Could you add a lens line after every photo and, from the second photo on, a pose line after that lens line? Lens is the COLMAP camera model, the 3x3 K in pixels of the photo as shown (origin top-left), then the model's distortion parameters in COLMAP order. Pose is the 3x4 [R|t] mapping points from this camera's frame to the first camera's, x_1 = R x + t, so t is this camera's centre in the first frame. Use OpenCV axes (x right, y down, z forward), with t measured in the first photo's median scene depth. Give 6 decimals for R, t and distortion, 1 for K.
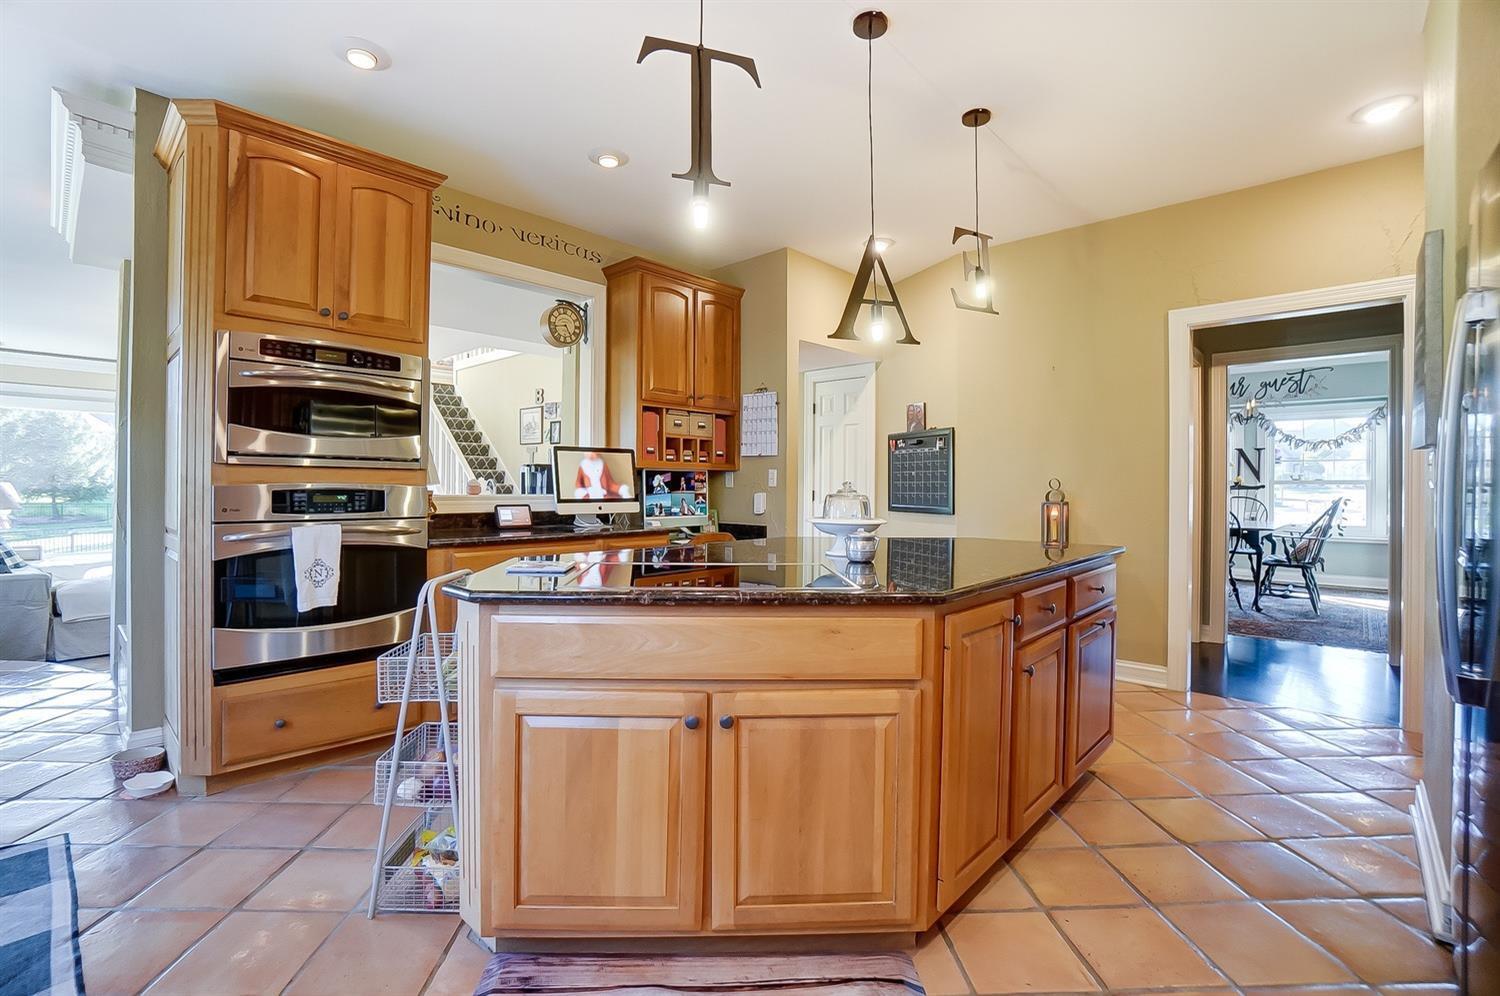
lens RADIAL K [[678.0, 0, 750.0], [0, 678.0, 498.0], [0, 0, 1]] dist [-0.004305, -0.000499]
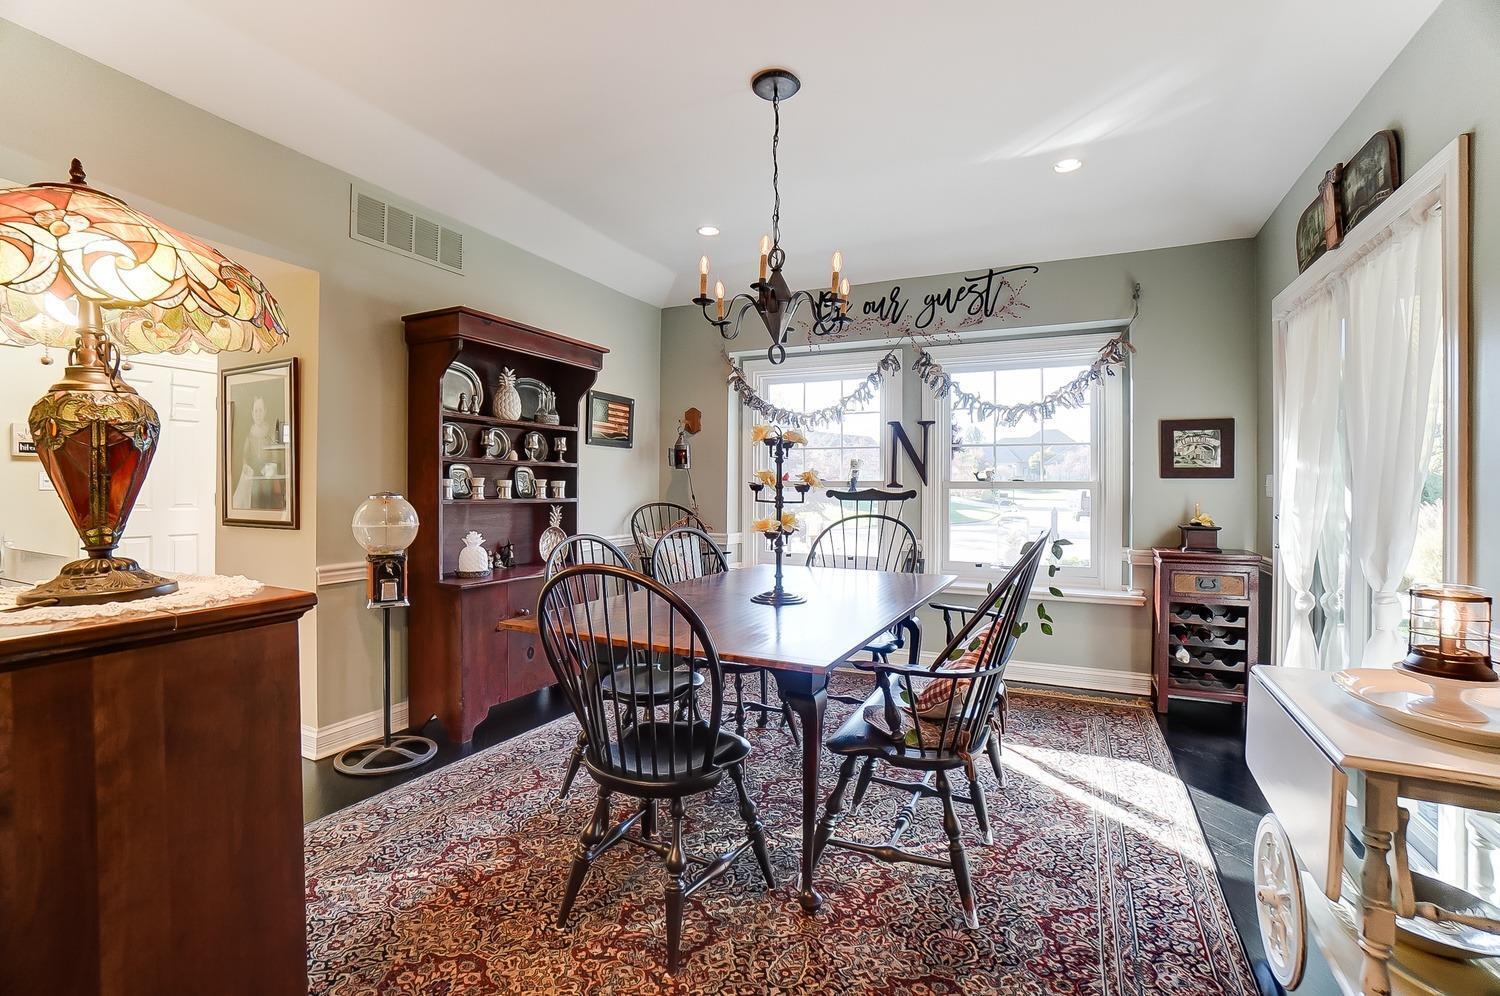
lens RADIAL K [[678.0, 0, 750.0], [0, 678.0, 498.0], [0, 0, 1]] dist [-0.004305, -0.000499]
pose [[0.957527, -0.001933, 0.288336, 0.483106], [0.003624, 0.999979, -0.005331, -0.010788], [-0.288319, 0.006150, 0.957515, 0.546253]]
